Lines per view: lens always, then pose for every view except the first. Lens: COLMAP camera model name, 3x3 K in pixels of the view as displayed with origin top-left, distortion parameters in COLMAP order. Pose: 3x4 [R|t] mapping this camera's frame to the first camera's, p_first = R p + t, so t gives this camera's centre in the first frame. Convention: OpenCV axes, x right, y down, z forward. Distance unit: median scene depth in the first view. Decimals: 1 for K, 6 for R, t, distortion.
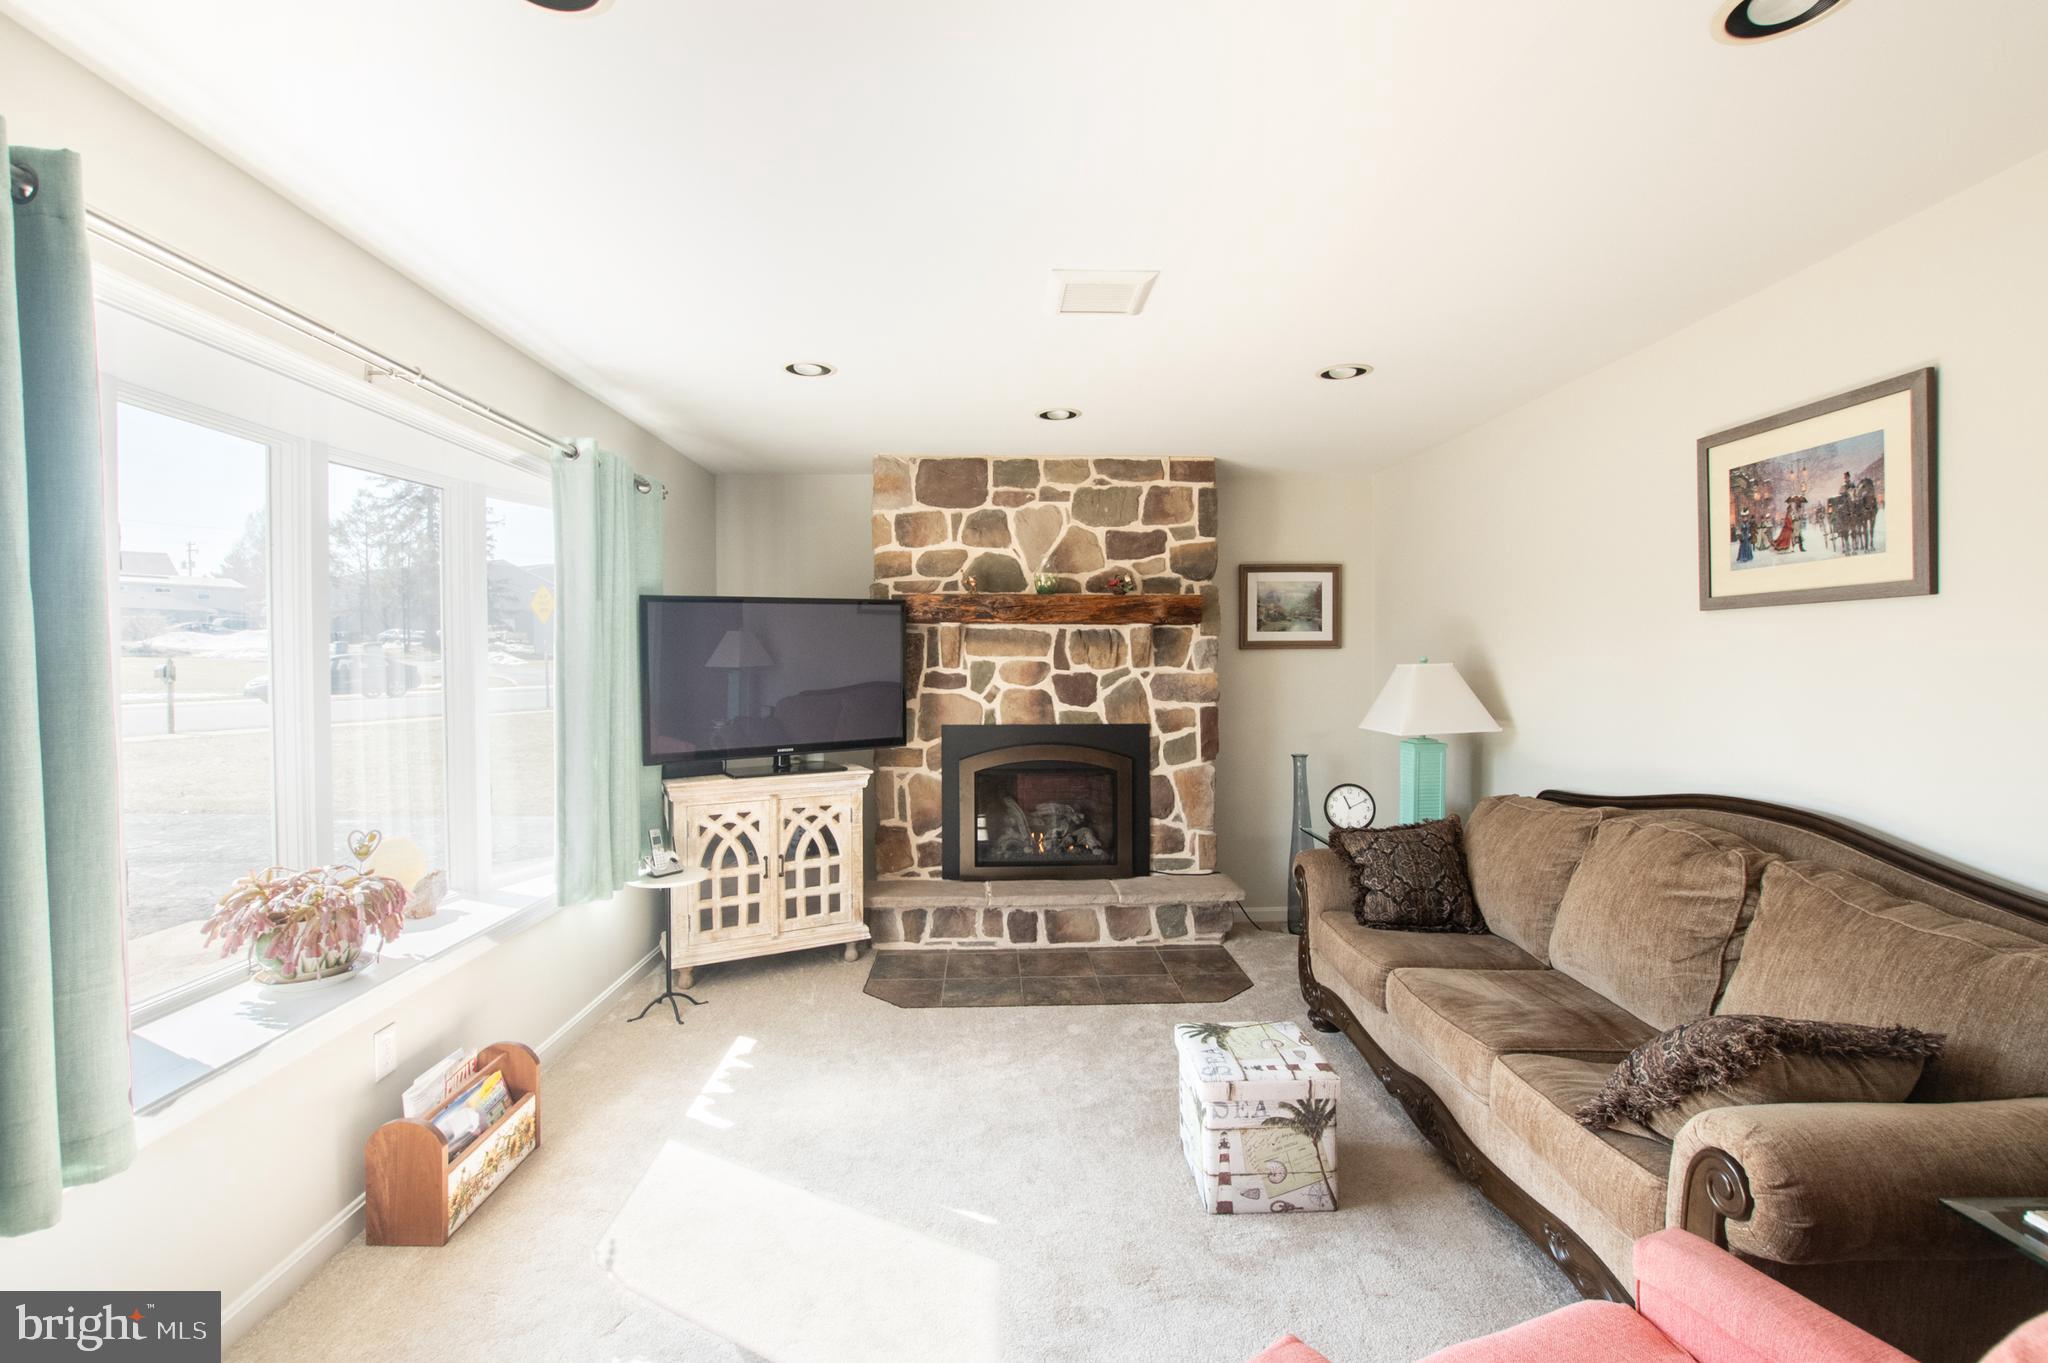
lens RADIAL K [[882.0, 0, 1023.8], [0, 882.0, 672.3], [0, 0, 1]] dist [-0.016720, 0.000893]
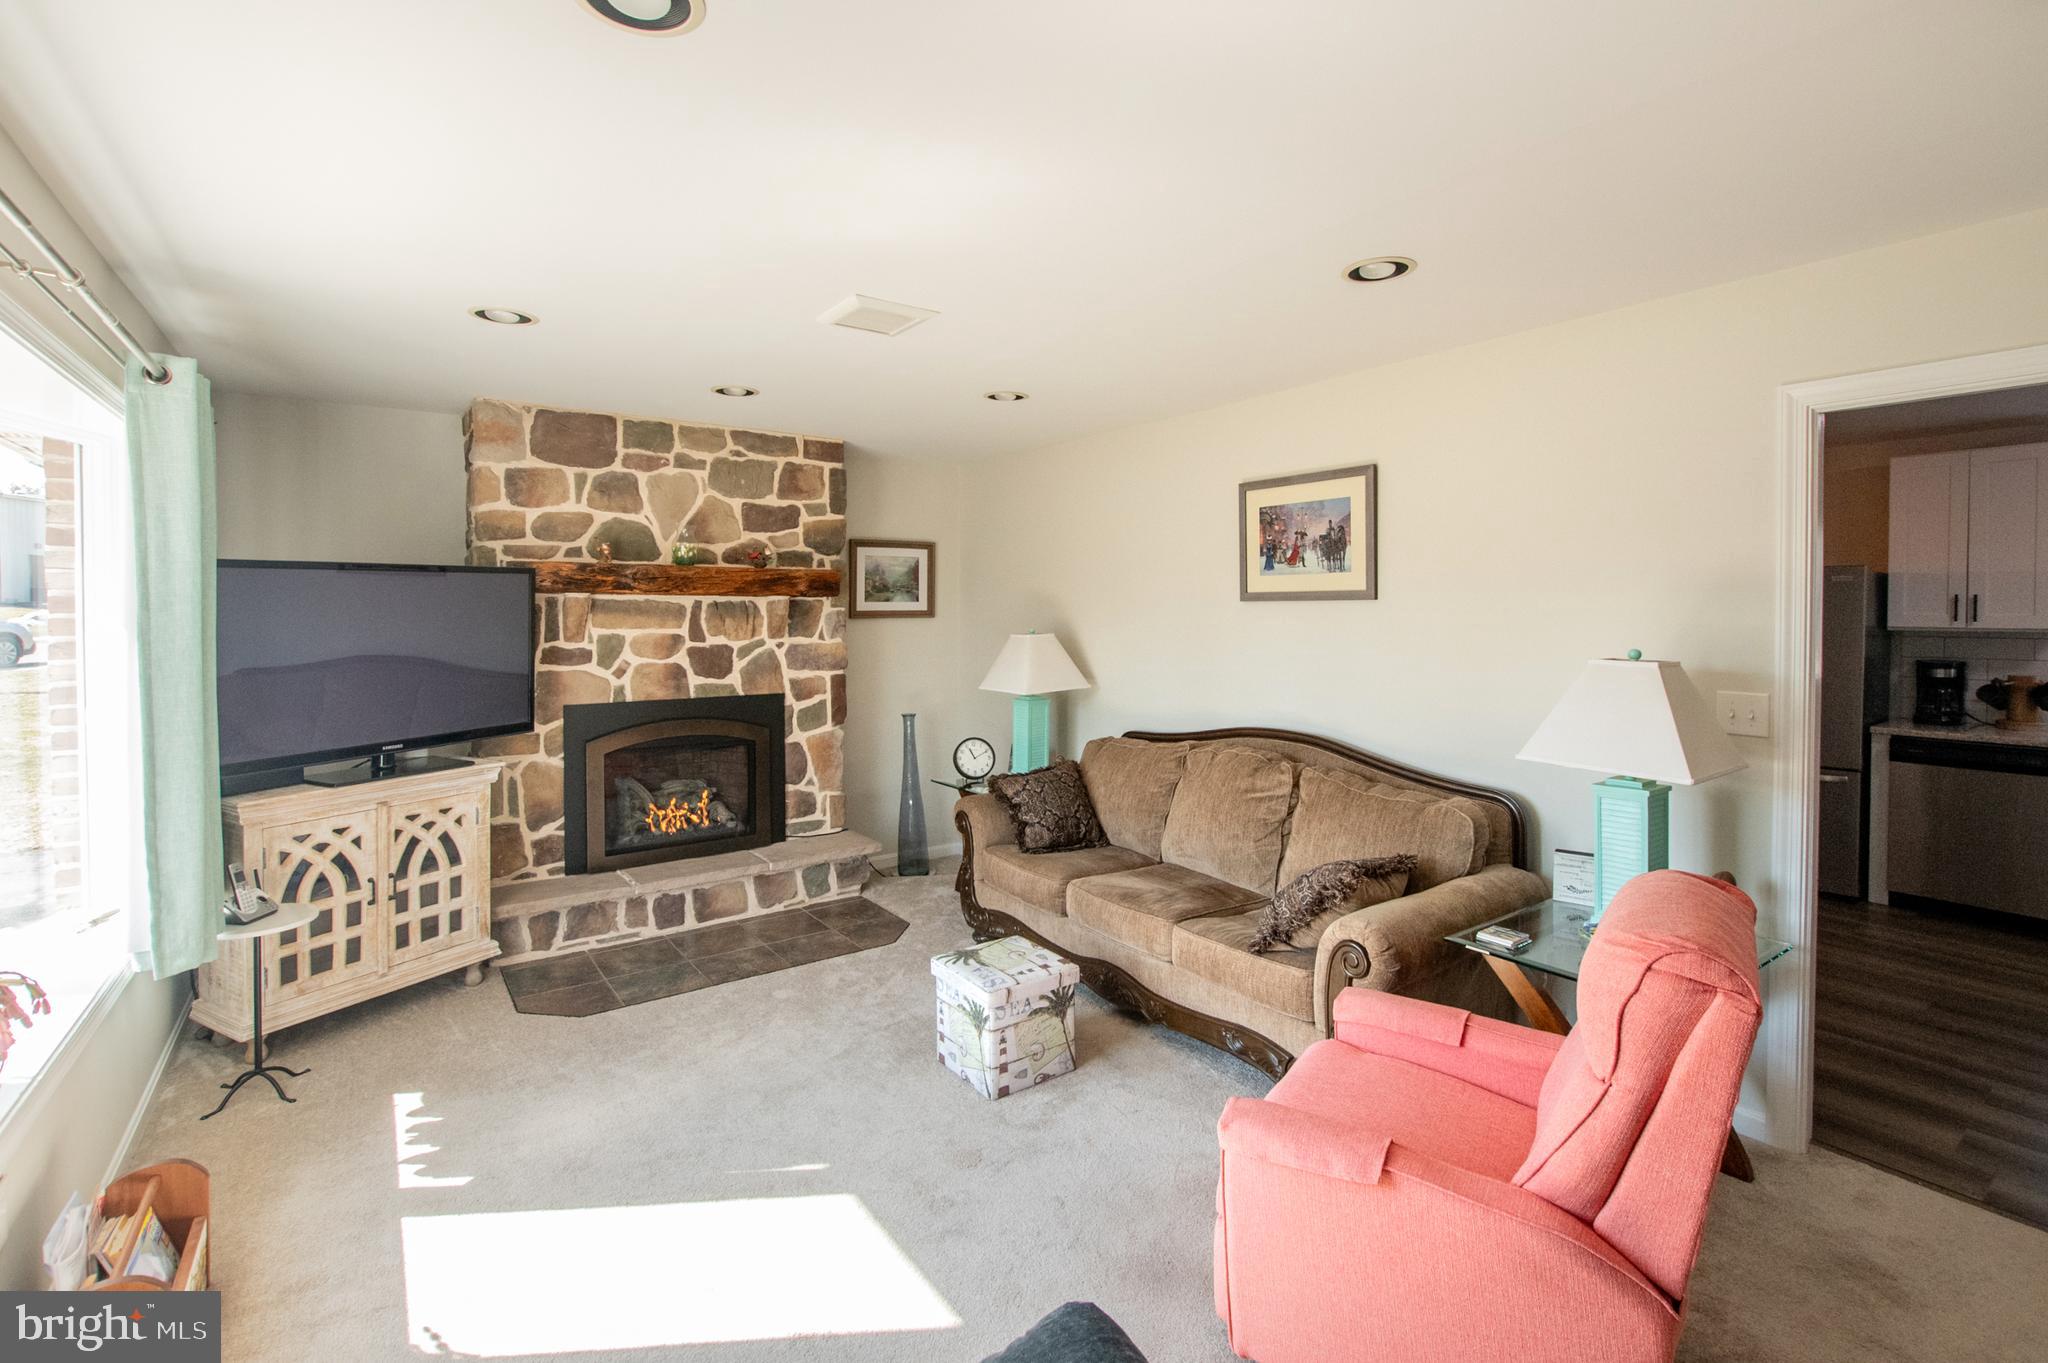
lens RADIAL K [[904.7, 0, 1027.1], [0, 904.7, 626.2], [0, 0, 1]] dist [-0.017265, 0.000831]
pose [[0.830701, -0.007425, 0.556669, -0.239133], [0.006738, 0.999972, 0.003284, -0.024291], [-0.556677, 0.001023, 0.830728, -0.036204]]
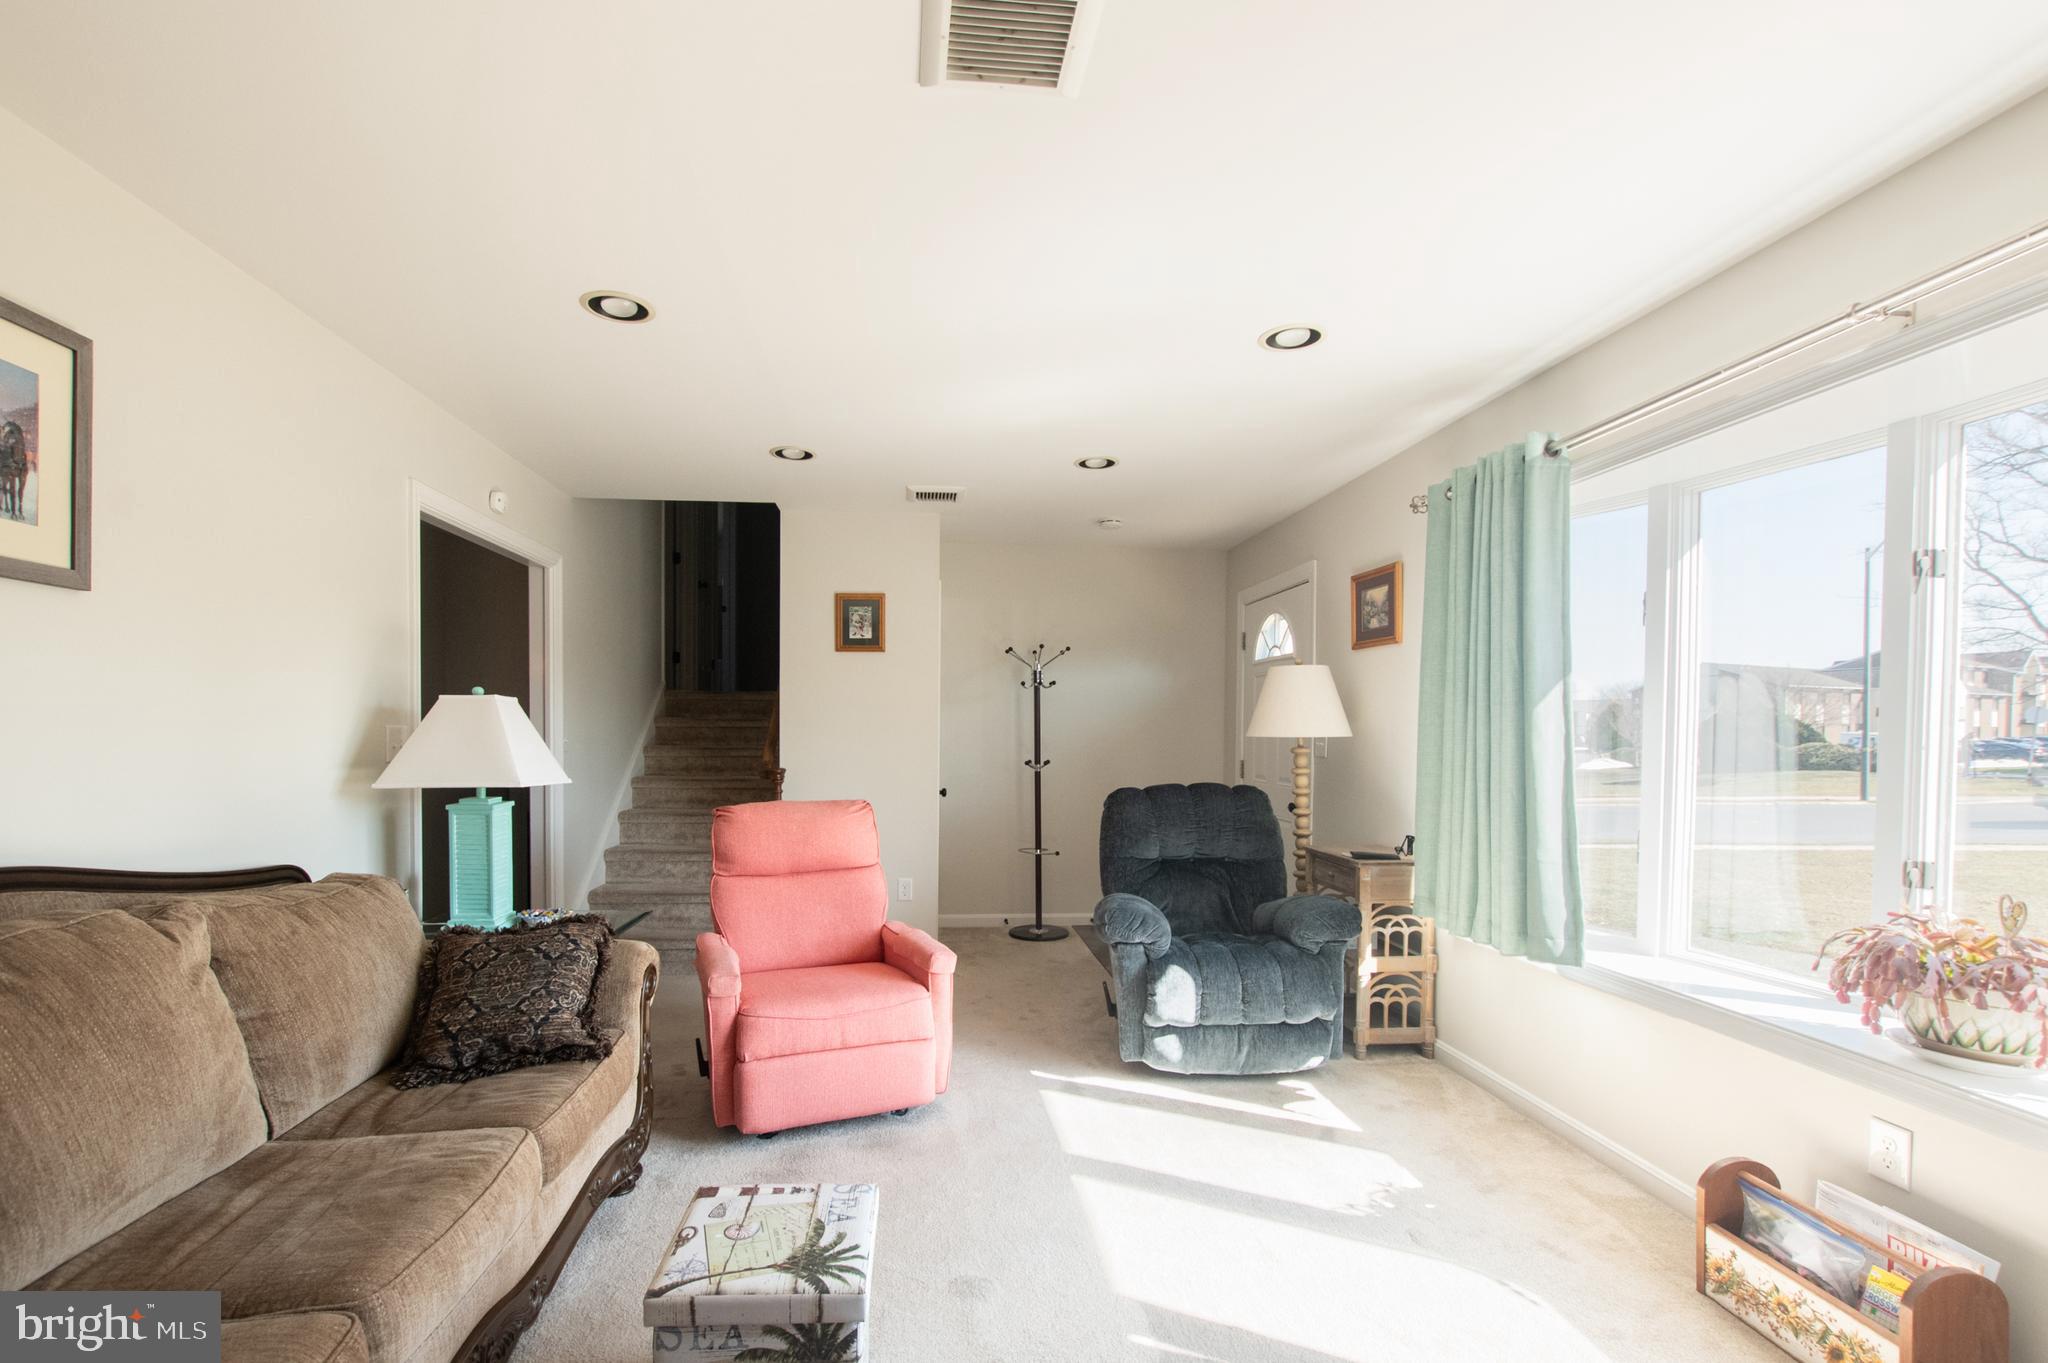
lens RADIAL K [[914.7, 0, 1024.0], [0, 914.7, 681.5], [0, 0, 1]] dist [-0.001620, 0.000444]
pose [[-0.996244, -0.003861, -0.086504, 0.076897], [-0.001005, 0.999454, -0.033031, 0.018036], [0.086584, -0.032820, -0.995704, 1.007789]]
